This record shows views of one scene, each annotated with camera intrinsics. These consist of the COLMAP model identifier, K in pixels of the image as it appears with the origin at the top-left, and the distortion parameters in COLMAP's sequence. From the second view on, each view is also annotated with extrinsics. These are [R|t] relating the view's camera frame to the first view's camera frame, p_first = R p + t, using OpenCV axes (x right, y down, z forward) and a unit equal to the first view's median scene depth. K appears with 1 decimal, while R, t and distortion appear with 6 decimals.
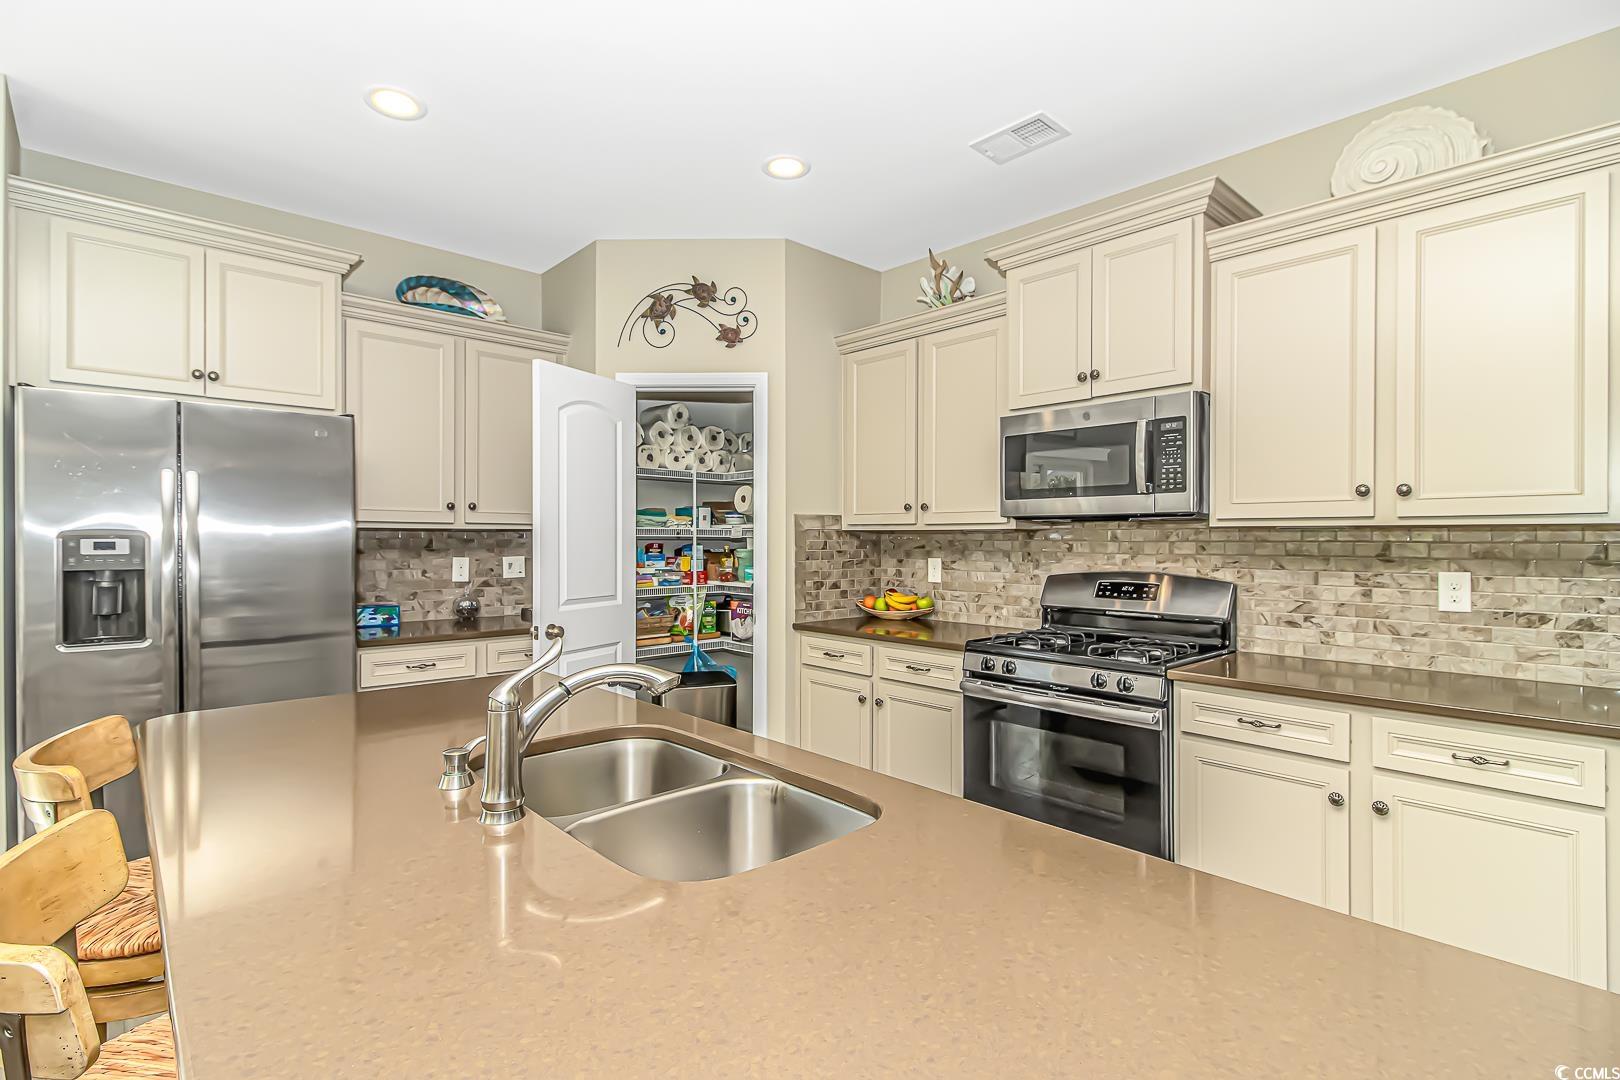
lens RADIAL K [[754.5, 0, 805.7], [0, 754.5, 548.9], [0, 0, 1]] dist [-0.016261, -0.004192]
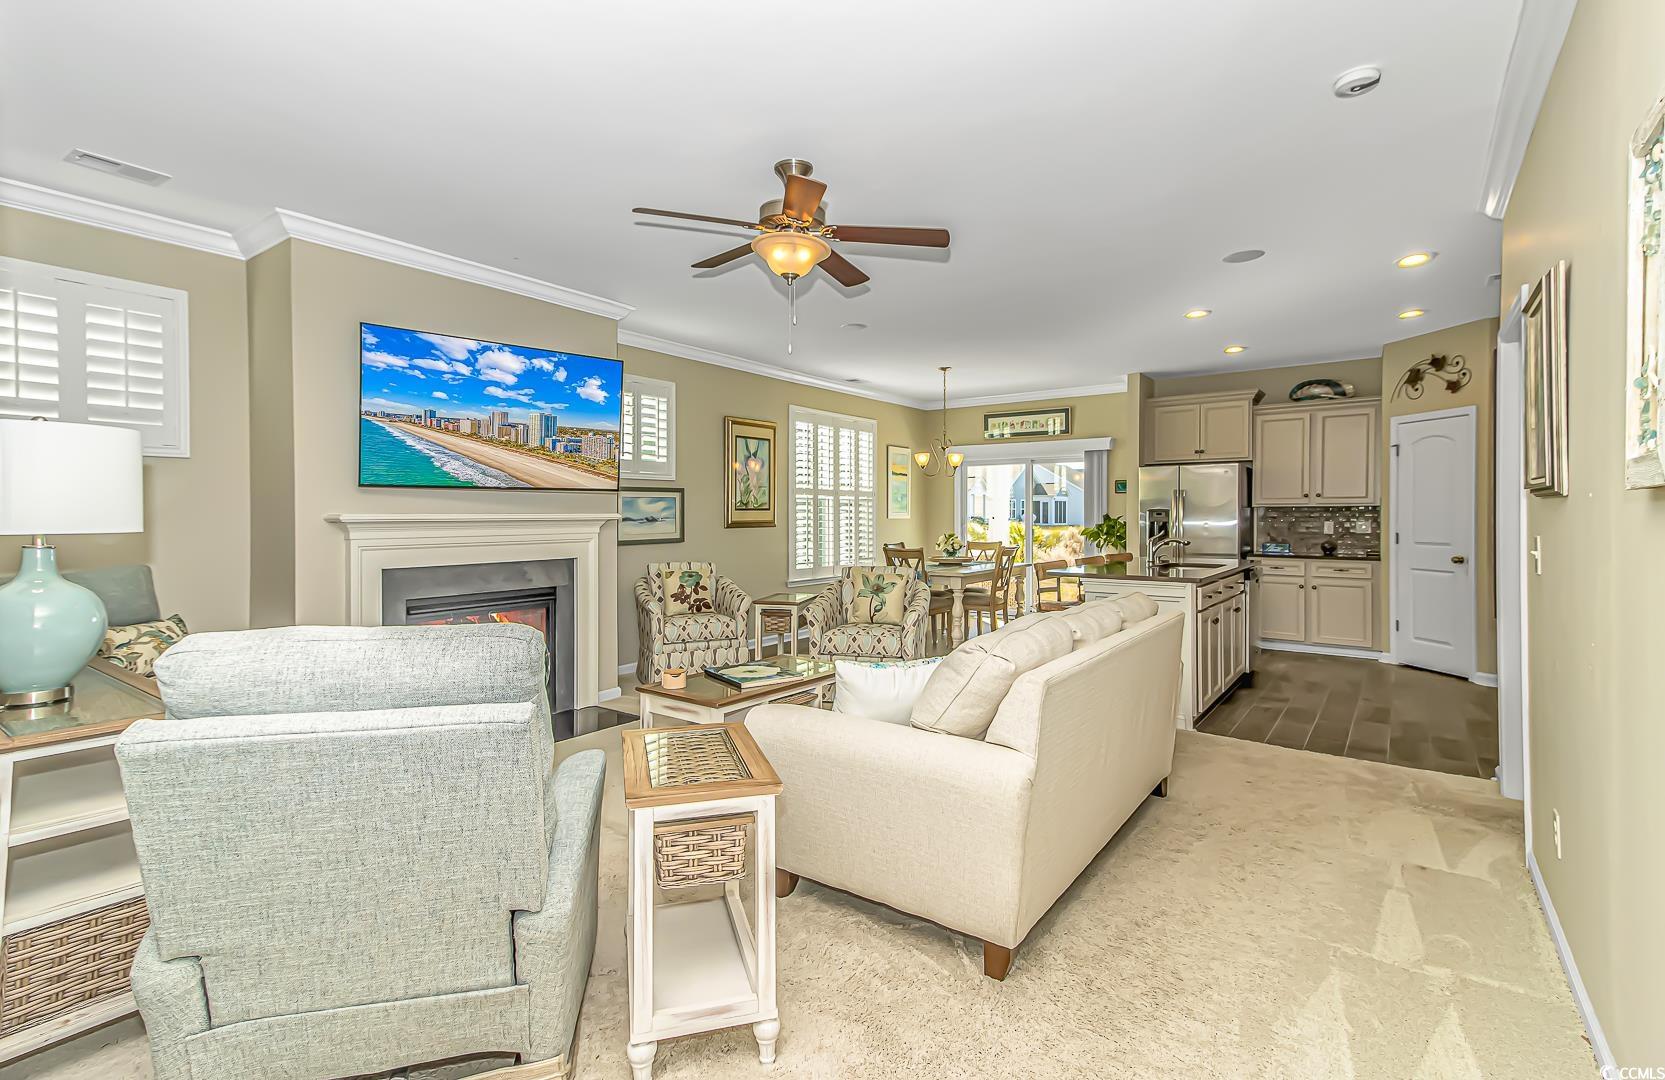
lens RADIAL K [[758.9, 0, 810.8], [0, 758.9, 521.1], [0, 0, 1]] dist [0.002050, 0.000704]
pose [[0.147083, 0.006432, -0.989103, 1.369701], [-0.008959, 0.999946, 0.005170, 0.014270], [0.989084, 0.008101, 0.147132, -0.639254]]
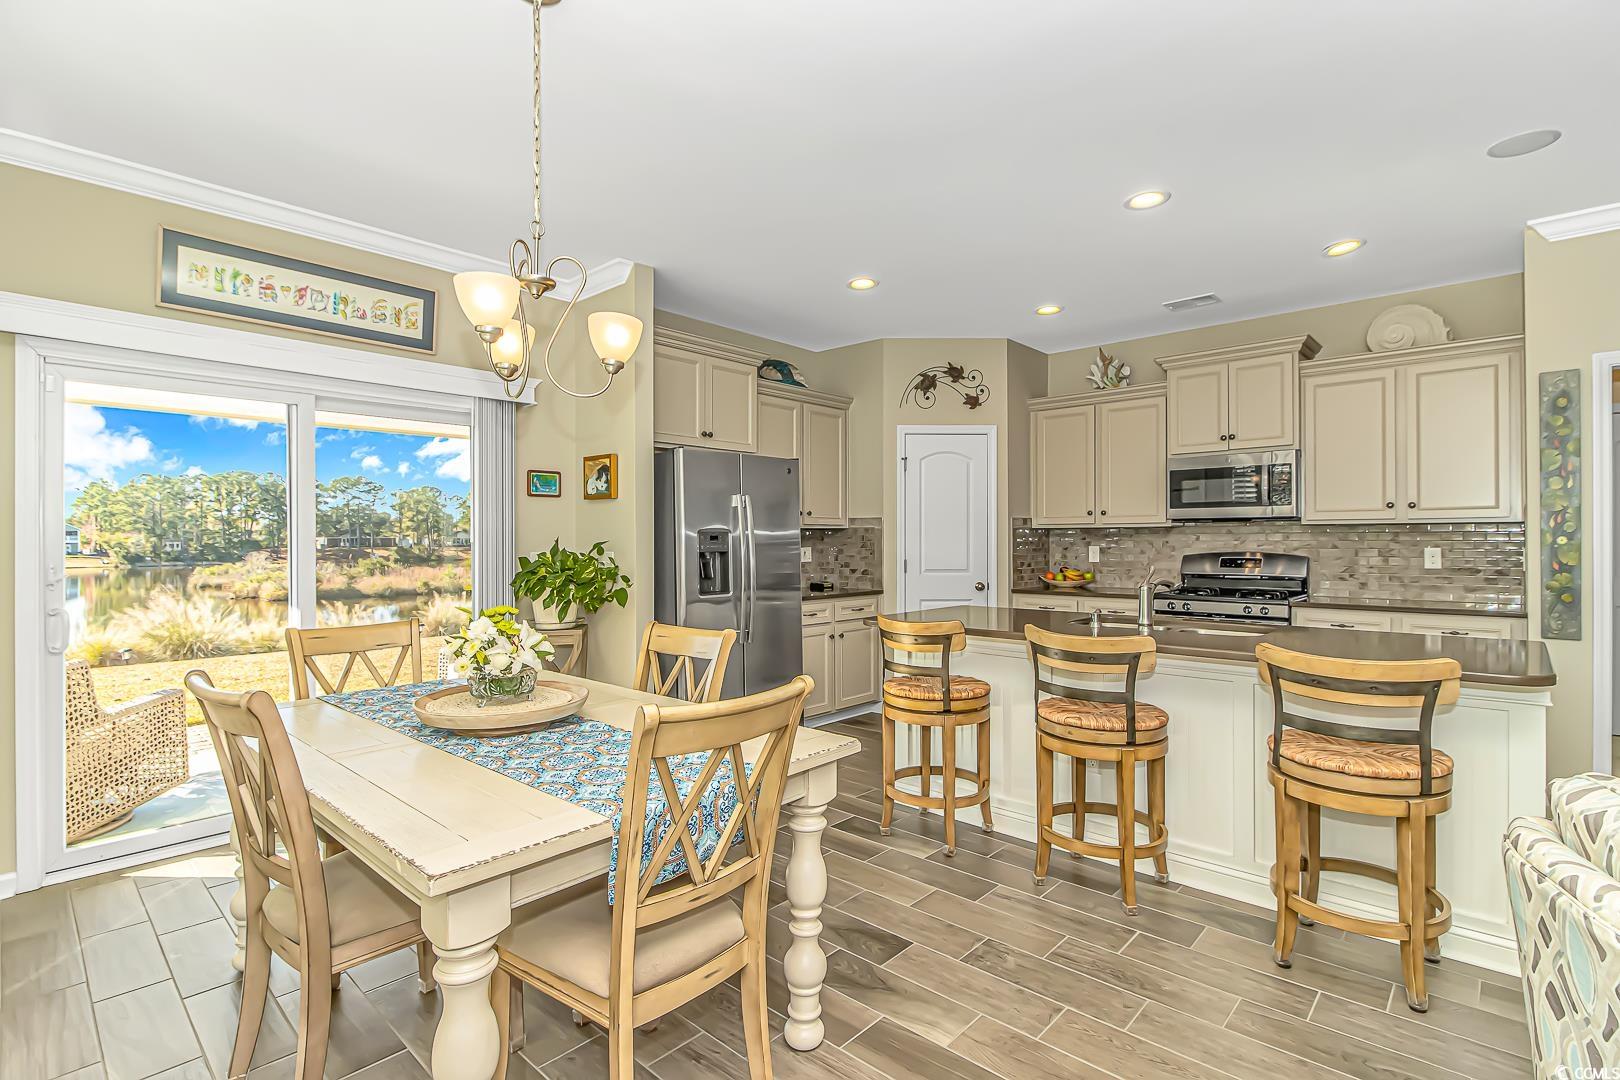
lens RADIAL K [[754.5, 0, 800.7], [0, 754.5, 546.7], [0, 0, 1]] dist [-0.016261, -0.004192]
pose [[0.997774, -0.007516, 0.066260, -0.570342], [0.007790, 0.999962, -0.003879, 0.016106], [-0.066229, 0.004386, 0.997795, -0.520055]]
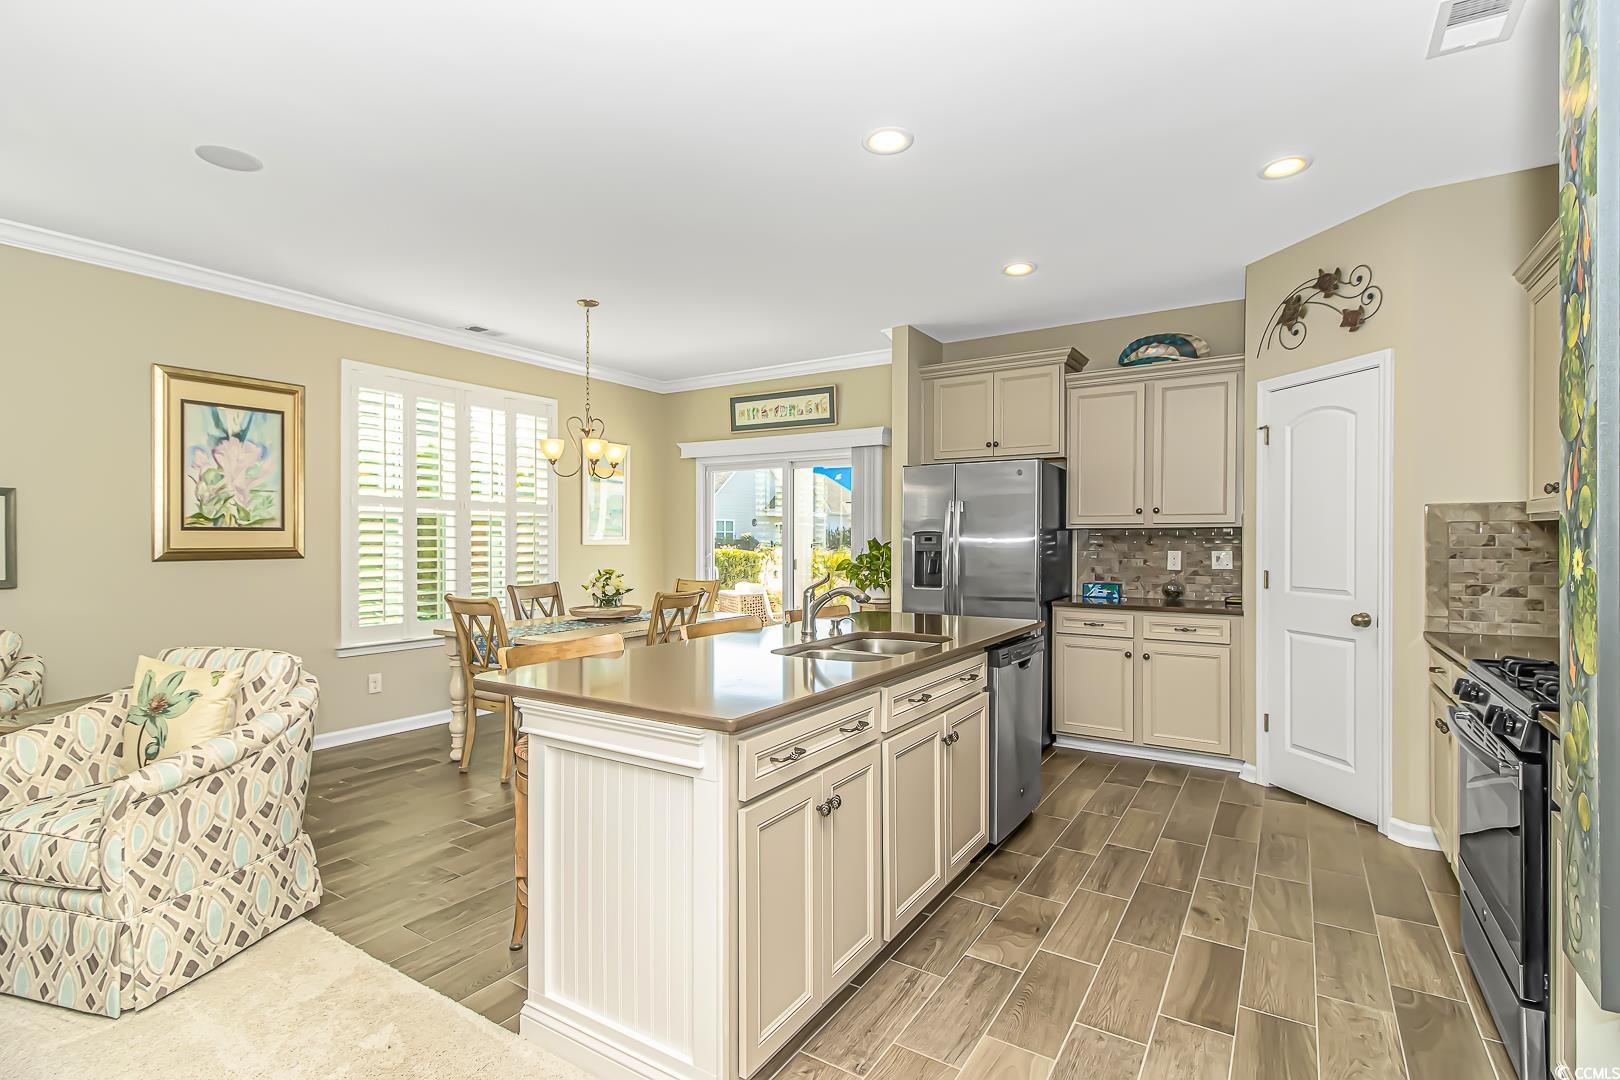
lens RADIAL K [[754.5, 0, 814.2], [0, 754.5, 544.8], [0, 0, 1]] dist [-0.016261, -0.004192]
pose [[0.243133, 0.004473, -0.969983, 0.665113], [-0.011487, 0.999933, 0.001732, 0.006752], [0.969925, 0.010721, 0.243168, 0.122211]]
